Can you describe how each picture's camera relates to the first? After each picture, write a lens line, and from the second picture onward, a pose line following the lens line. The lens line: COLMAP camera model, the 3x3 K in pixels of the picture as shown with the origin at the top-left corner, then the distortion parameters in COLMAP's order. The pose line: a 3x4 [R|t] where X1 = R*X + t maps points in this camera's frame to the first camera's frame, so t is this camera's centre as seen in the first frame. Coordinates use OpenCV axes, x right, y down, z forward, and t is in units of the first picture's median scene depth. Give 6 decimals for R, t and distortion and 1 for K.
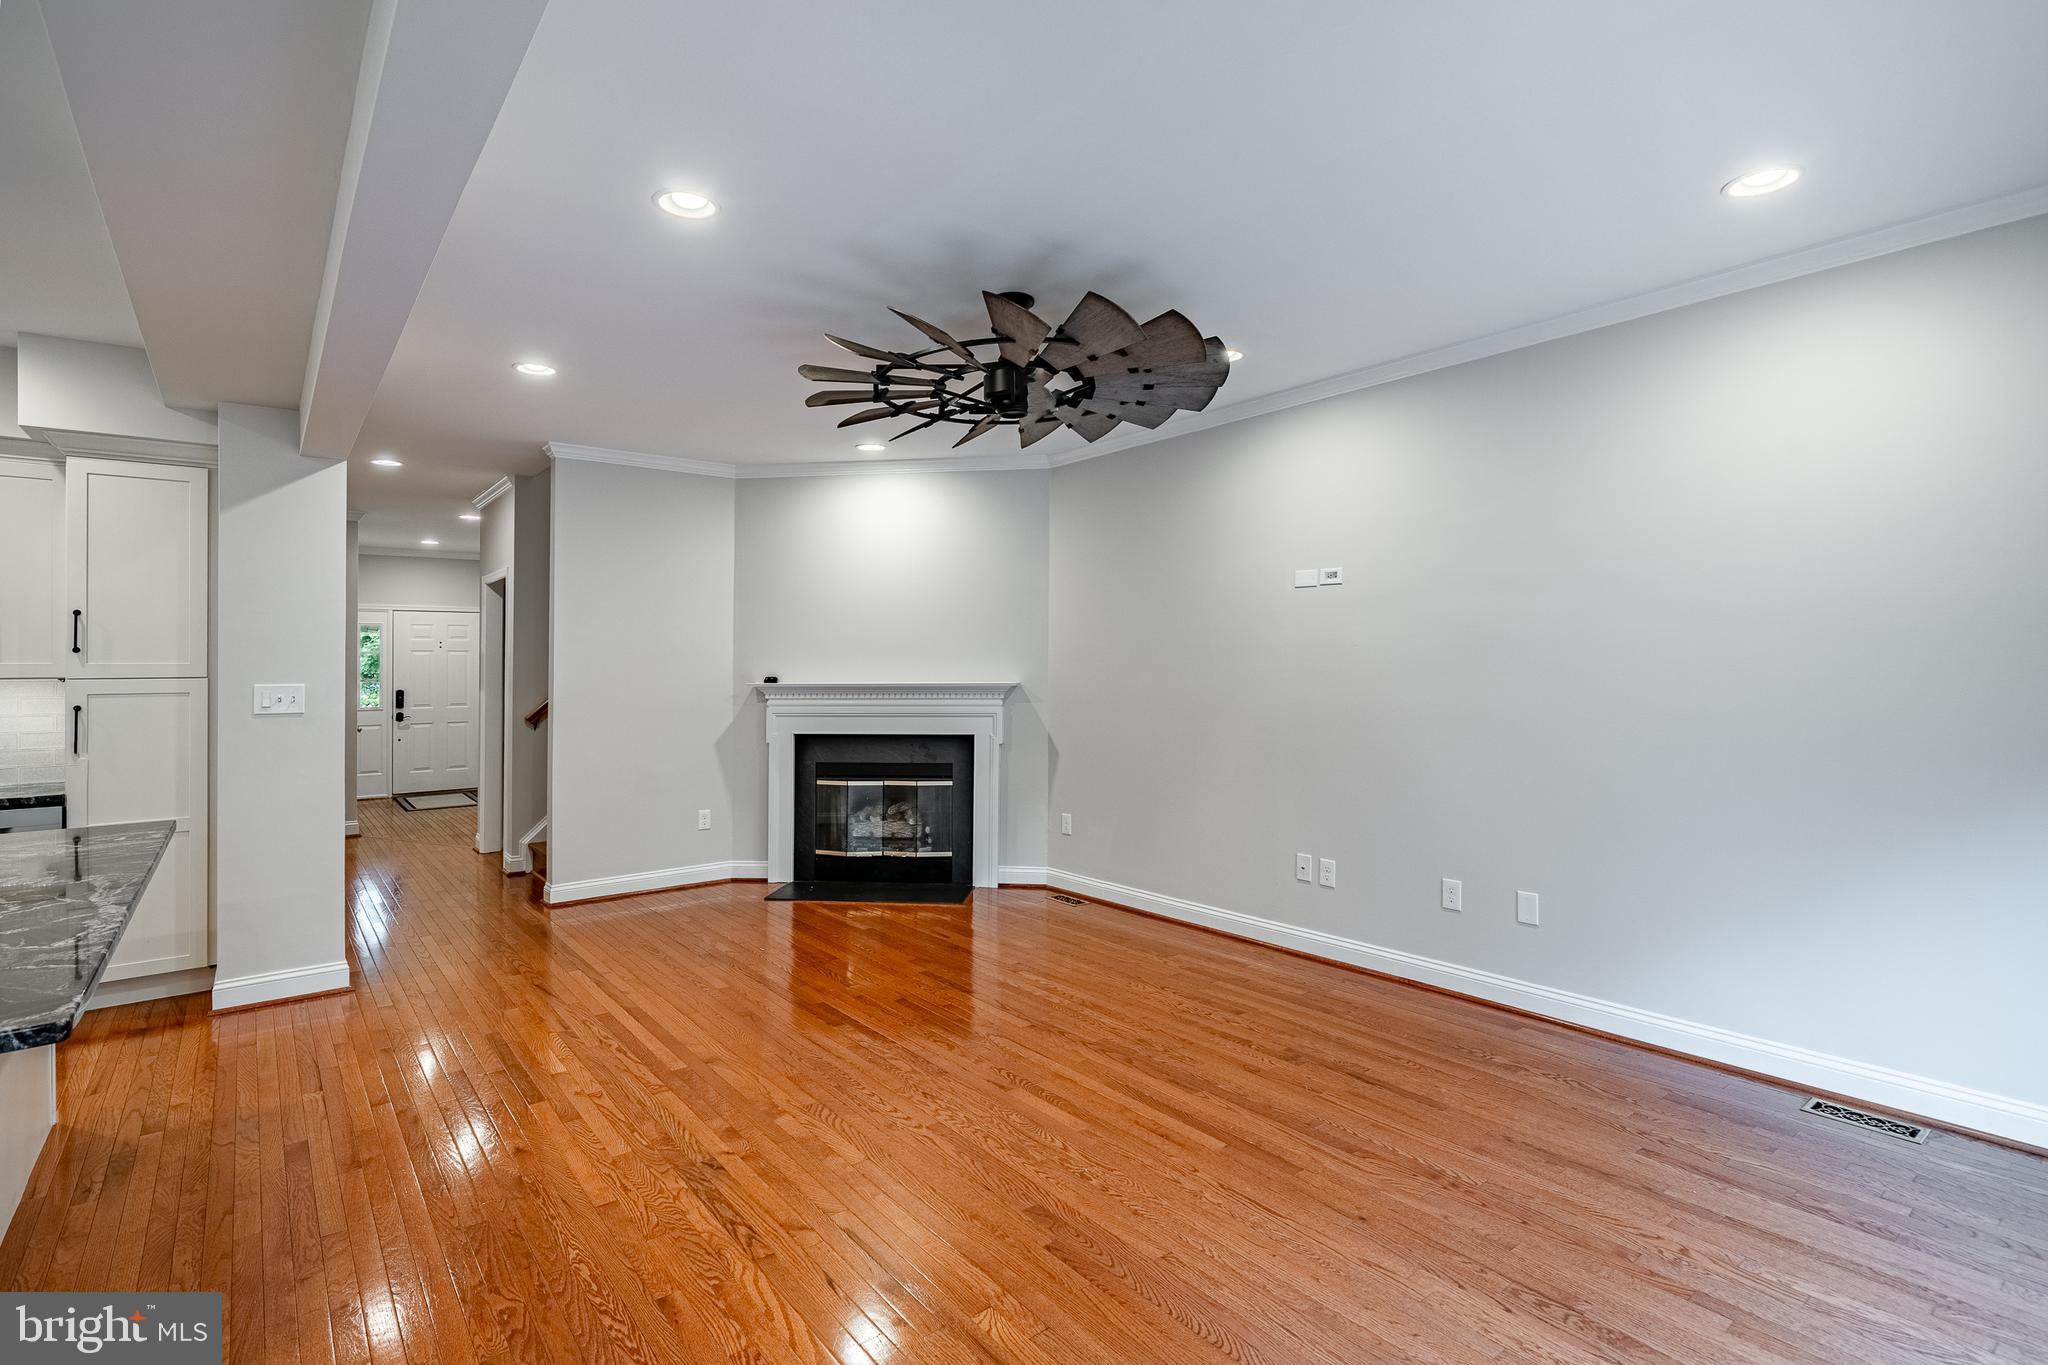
lens RADIAL K [[962.8, 0, 1026.7], [0, 962.8, 674.6], [0, 0, 1]] dist [-0.003536, 0.001802]
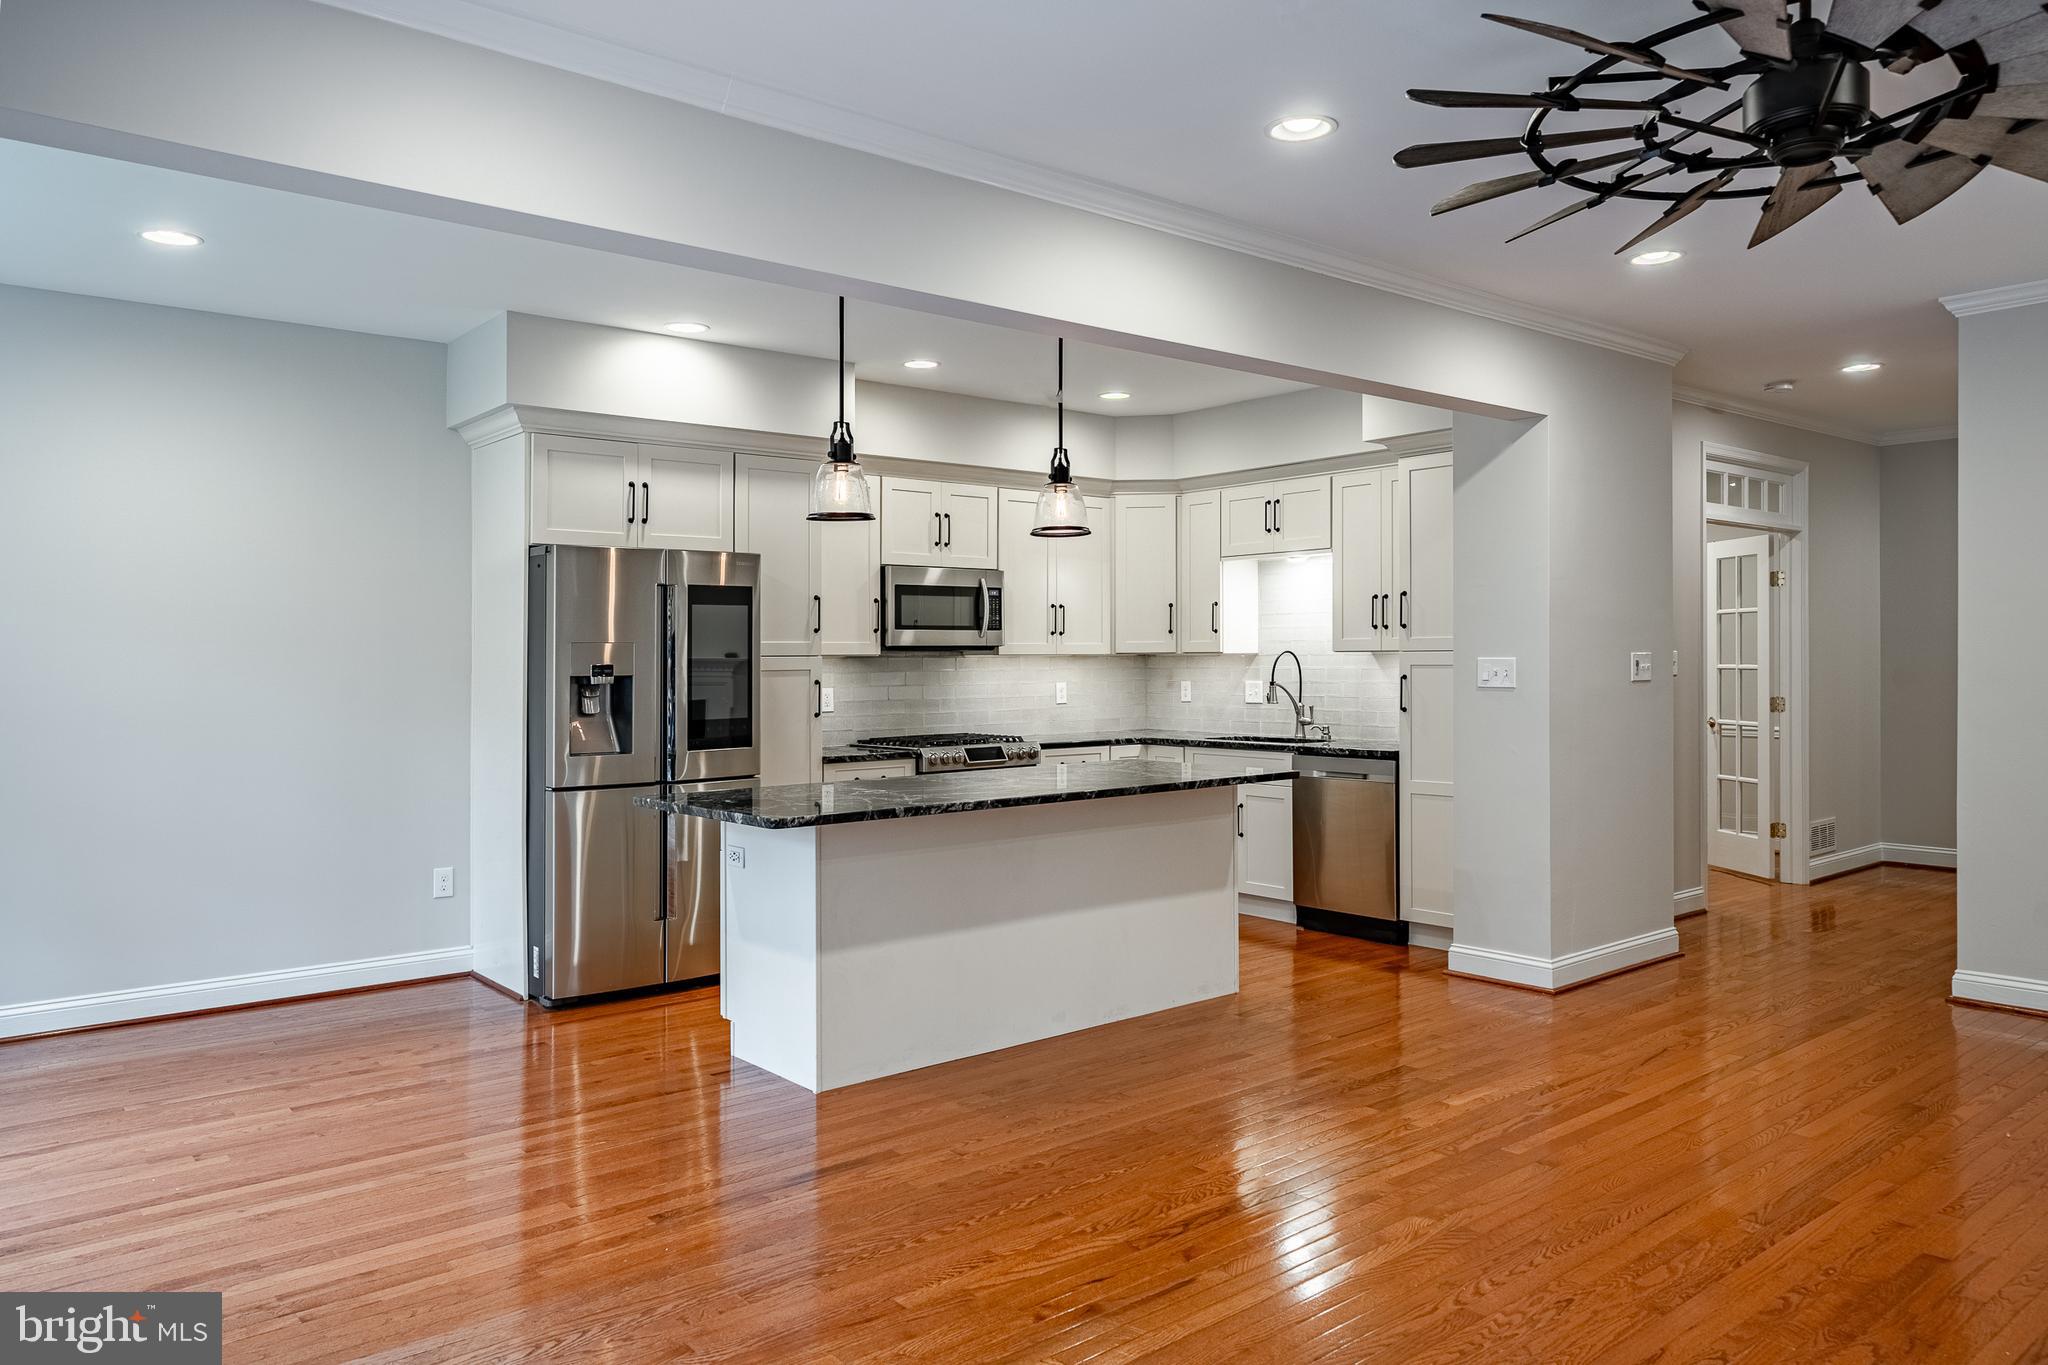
lens RADIAL K [[1405.3, 0, 1002.0], [0, 1405.3, 630.5], [0, 0, 1]] dist [-0.008769, 0.006709]
pose [[0.019739, -0.012062, -0.999732, 0.413107], [-0.001711, 0.999925, -0.012098, 0.000417], [0.999804, 0.001950, 0.019717, 0.301315]]
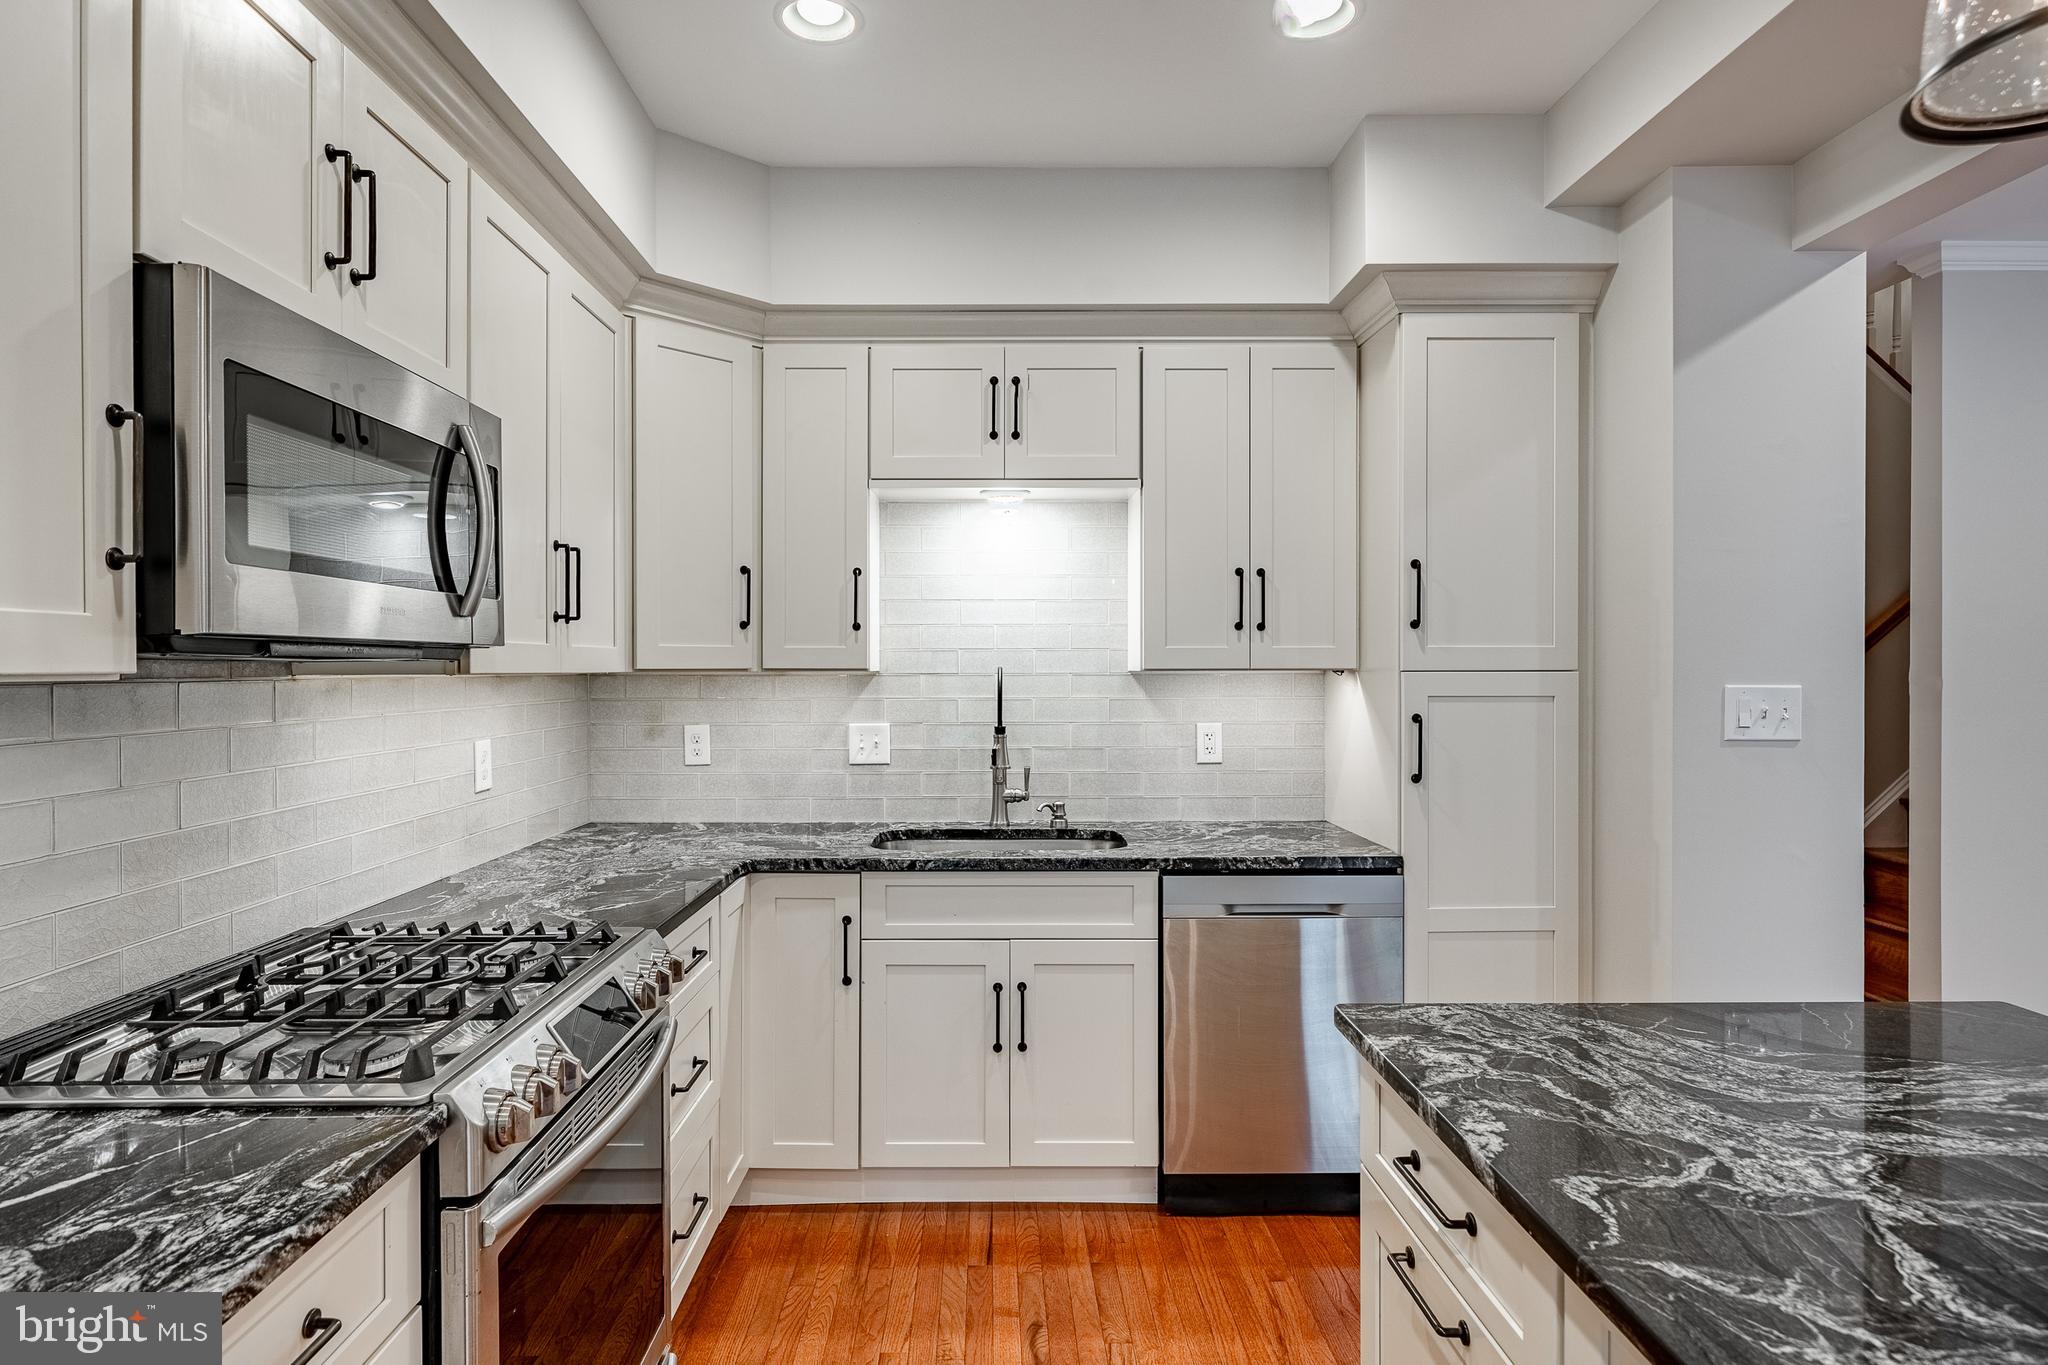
lens RADIAL K [[1101.0, 0, 1003.7], [0, 1101.0, 686.2], [0, 0, 1]] dist [0.001786, 0.002973]
pose [[0.794853, 0.017327, -0.606554, -0.472612], [-0.010247, 0.999833, 0.015133, 0.003808], [0.606715, -0.005813, 0.794898, 0.167700]]
